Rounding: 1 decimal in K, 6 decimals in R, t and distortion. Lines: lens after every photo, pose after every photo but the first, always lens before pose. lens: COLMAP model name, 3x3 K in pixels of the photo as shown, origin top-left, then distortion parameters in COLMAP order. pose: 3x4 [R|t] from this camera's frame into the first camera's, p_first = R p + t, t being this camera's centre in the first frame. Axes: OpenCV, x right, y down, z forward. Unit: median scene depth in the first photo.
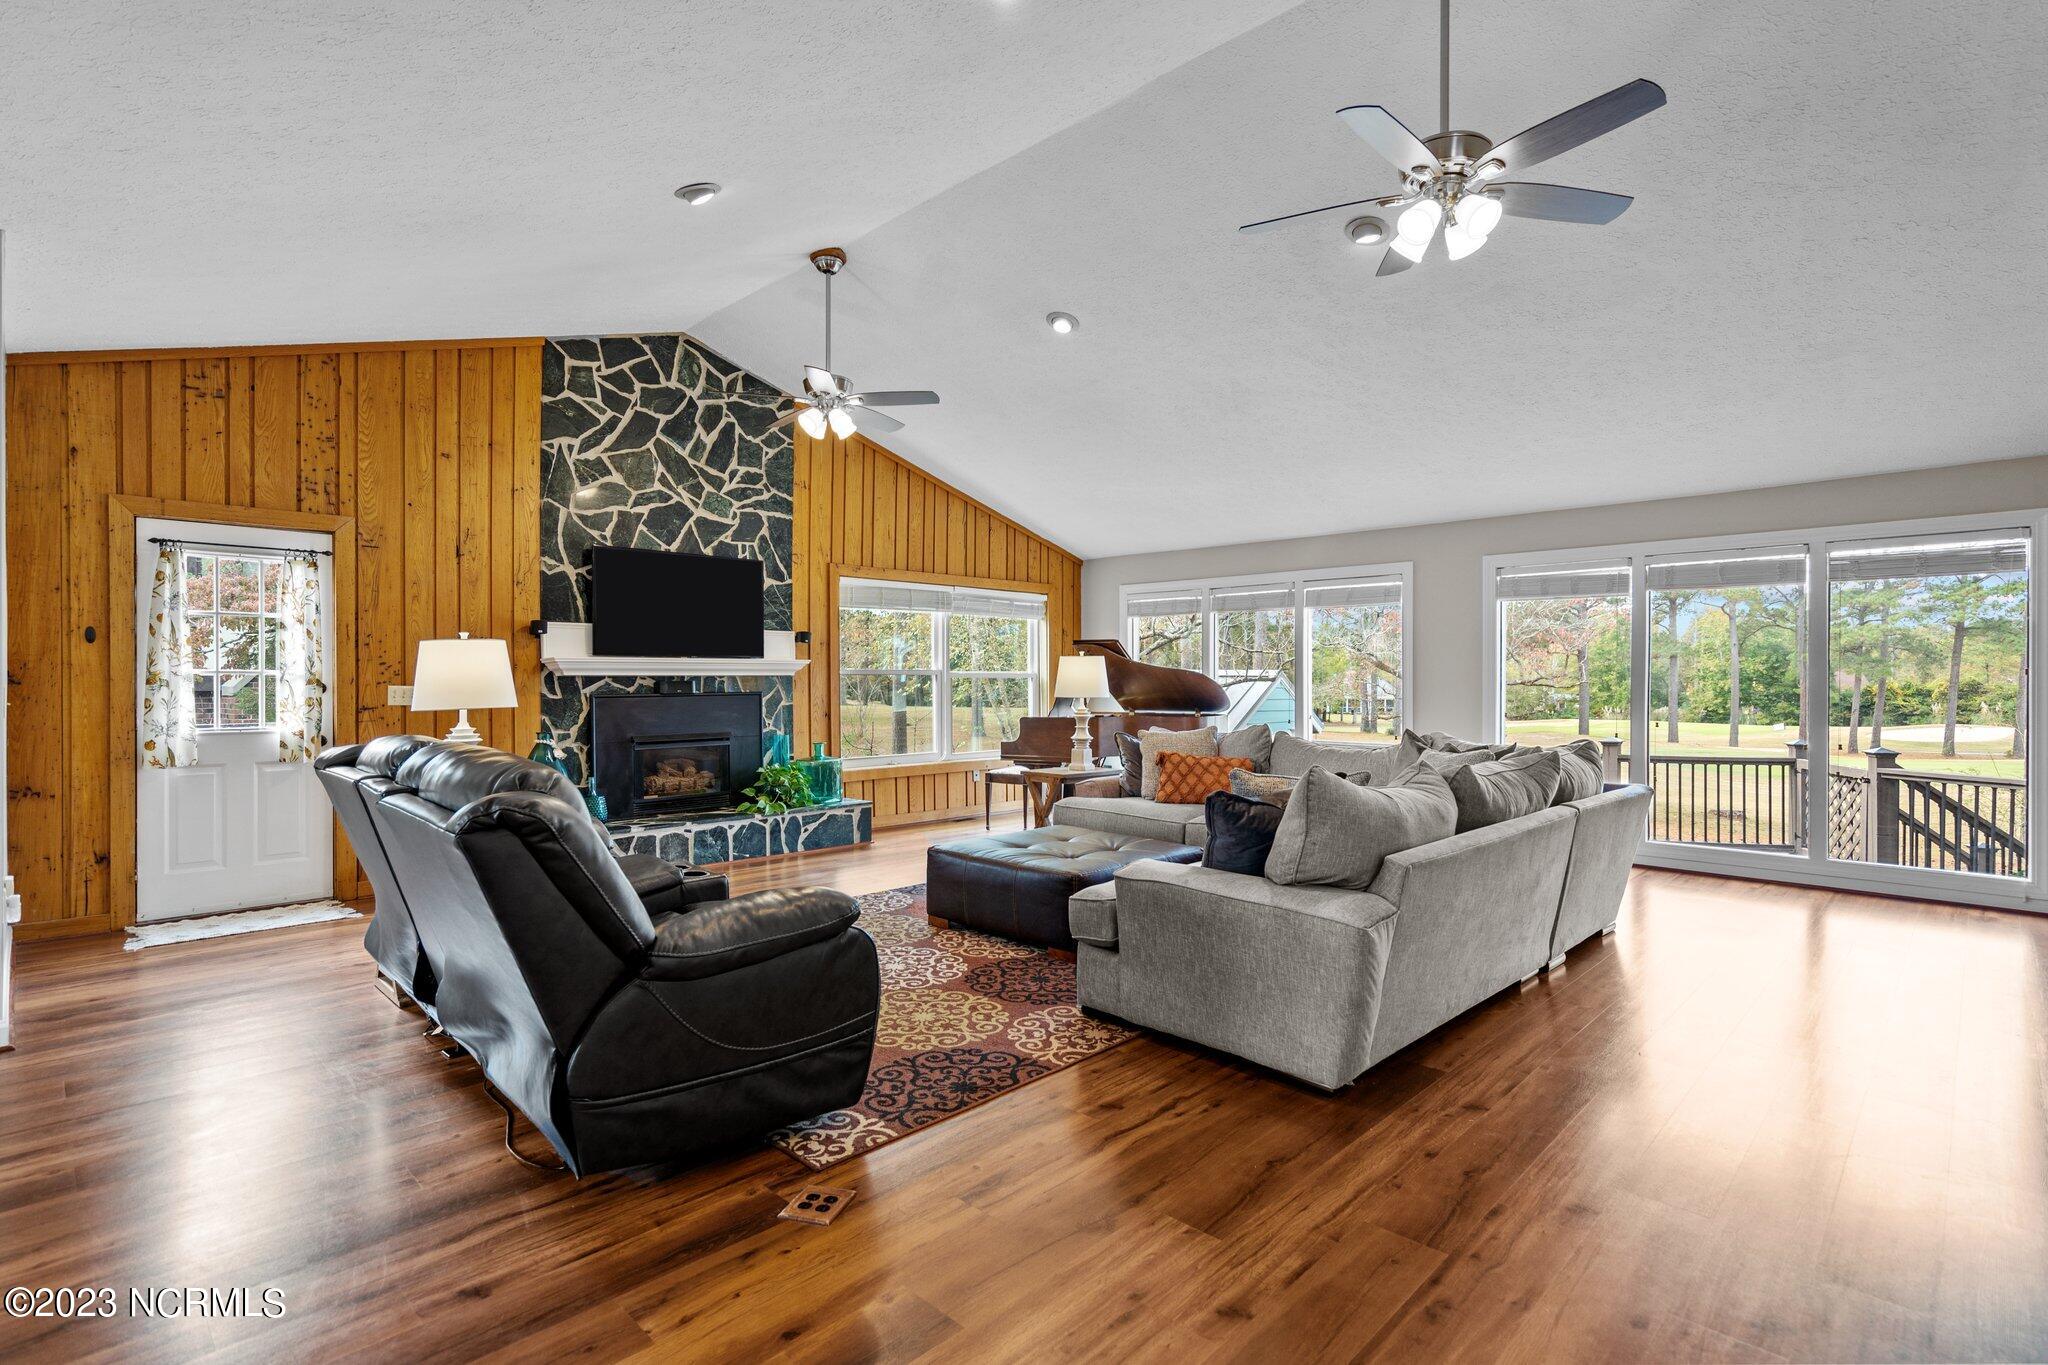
lens RADIAL K [[982.1, 0, 1024.0], [0, 982.1, 682.5], [0, 0, 1]] dist [-0.000099, -0.000555]
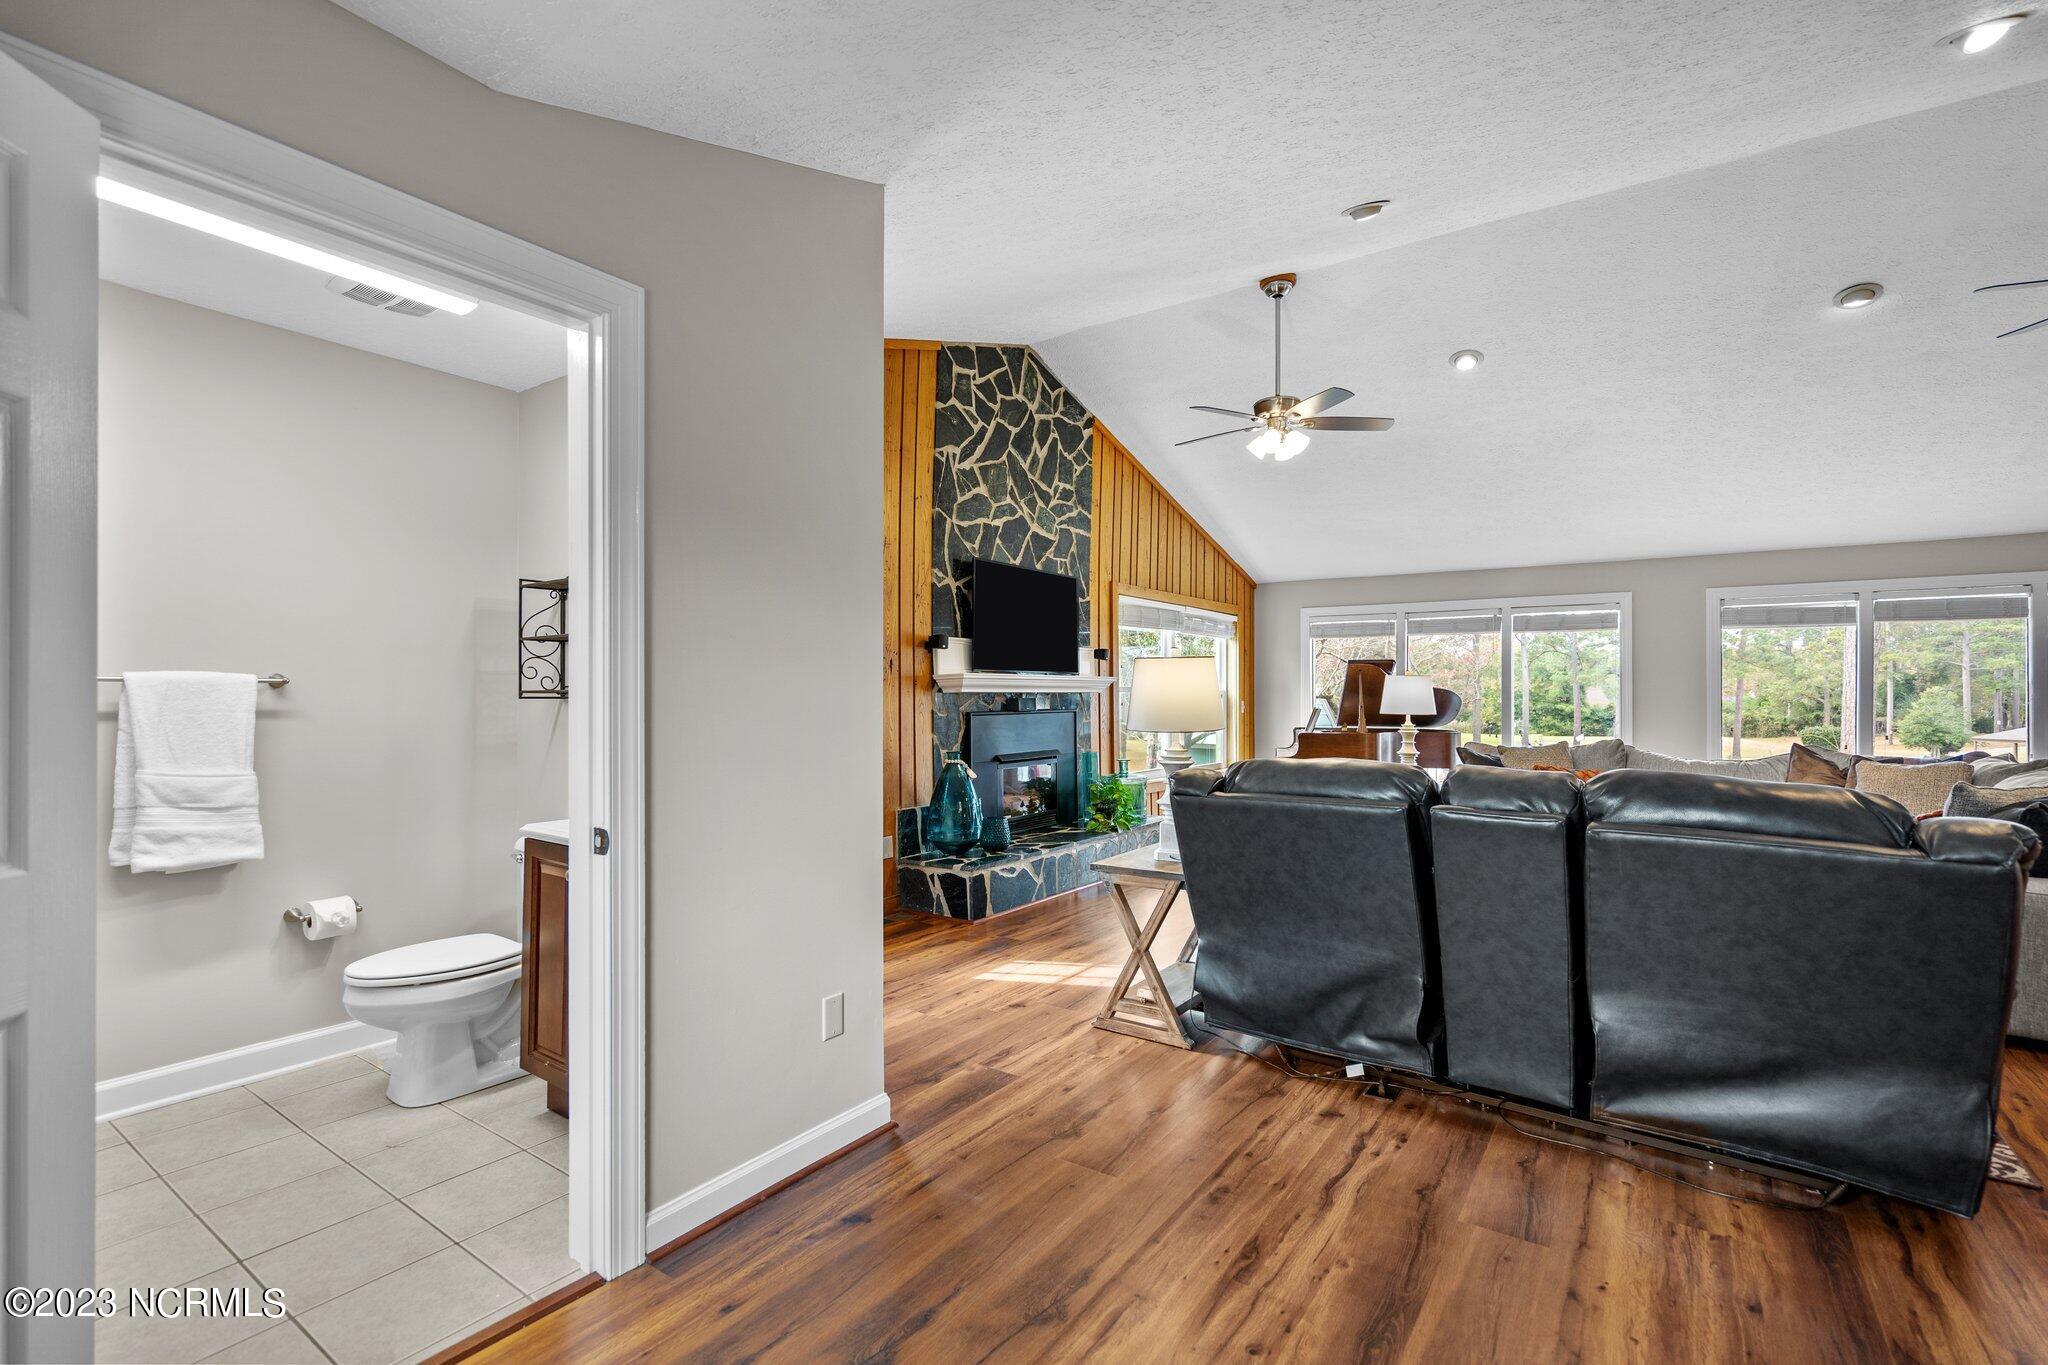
lens RADIAL K [[931.4, 0, 1031.6], [0, 931.4, 686.3], [0, 0, 1]] dist [-0.001913, 0.001296]
pose [[0.986196, 0.004341, 0.165528, -0.504180], [-0.002239, 0.999915, -0.012881, -0.000931], [-0.165570, 0.012333, 0.986121, 0.079788]]
